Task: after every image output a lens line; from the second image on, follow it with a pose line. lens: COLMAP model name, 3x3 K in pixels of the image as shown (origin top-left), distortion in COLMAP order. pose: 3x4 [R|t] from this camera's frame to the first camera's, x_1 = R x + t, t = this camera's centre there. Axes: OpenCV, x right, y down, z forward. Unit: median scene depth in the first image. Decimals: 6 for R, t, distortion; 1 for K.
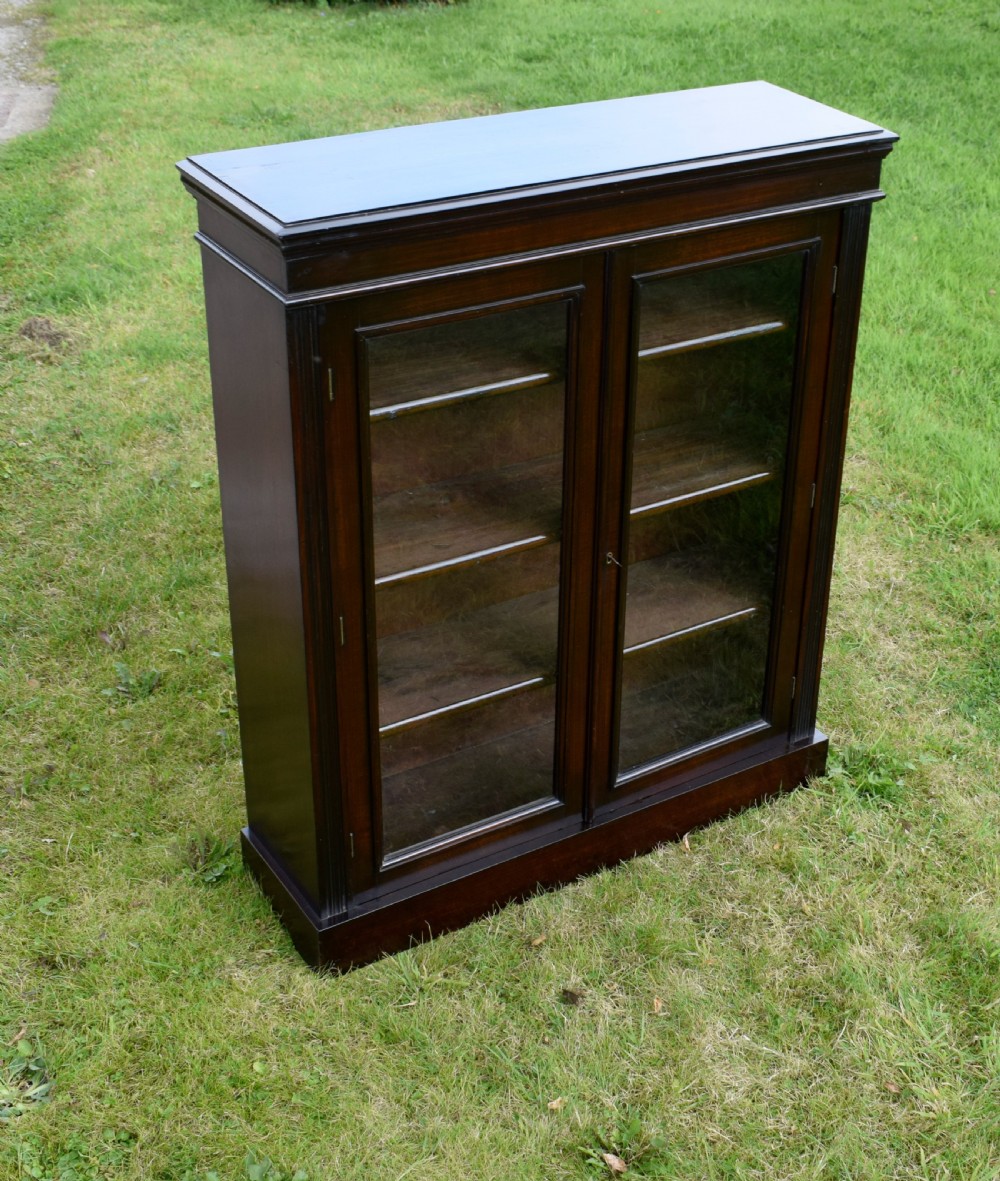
lens RADIAL K [[1825.1, 0, 675.1], [0, 1825.1, 593.2], [0, 0, 1]] dist [-0.027808, 0.010130]
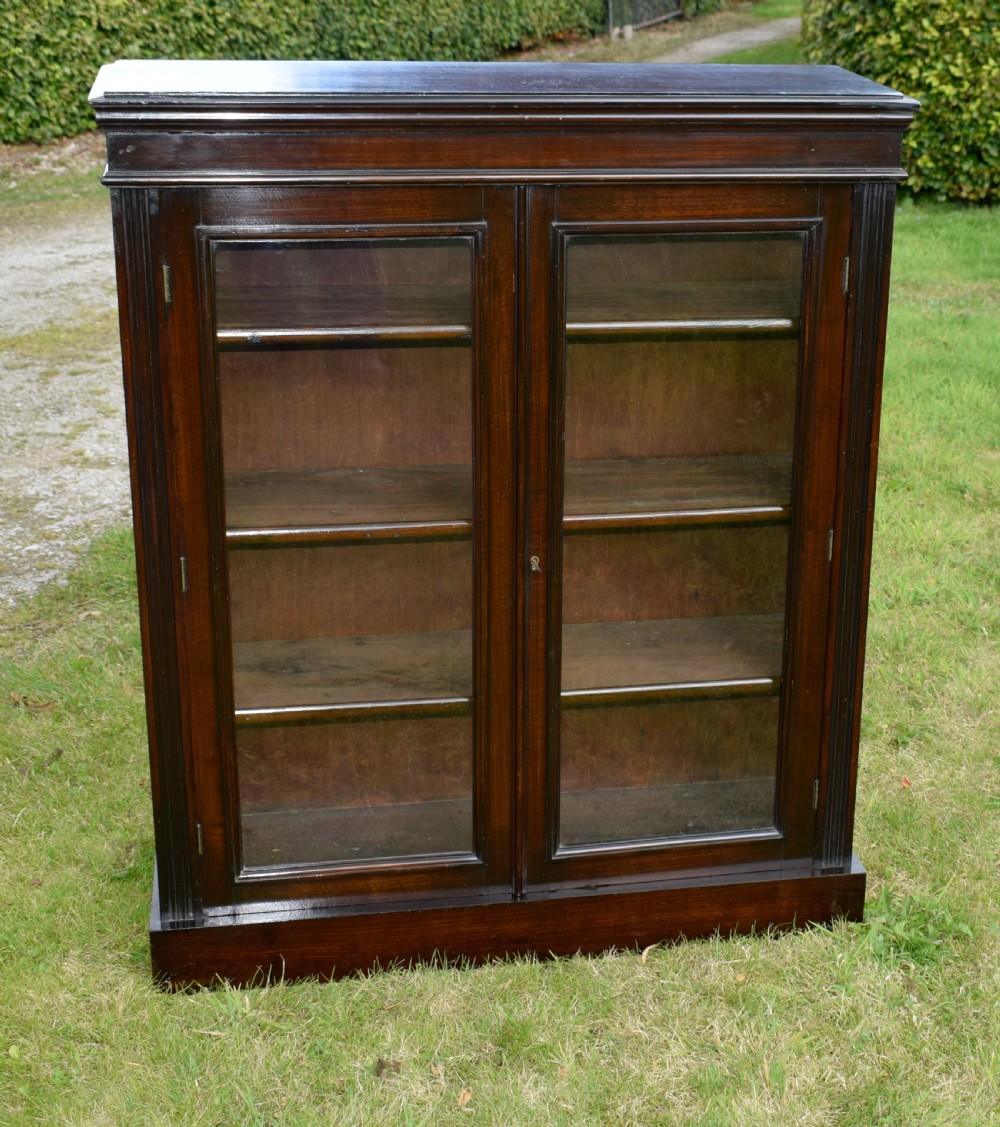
lens RADIAL K [[1966.1, 0, 673.0], [0, 1966.1, 518.3], [0, 0, 1]] dist [-0.023884, 0.004780]
pose [[0.918405, 0.108420, -0.380496, 0.335064], [-0.181507, 0.970003, -0.161707, 0.088012], [0.351550, 0.217575, 0.910535, 0.158340]]
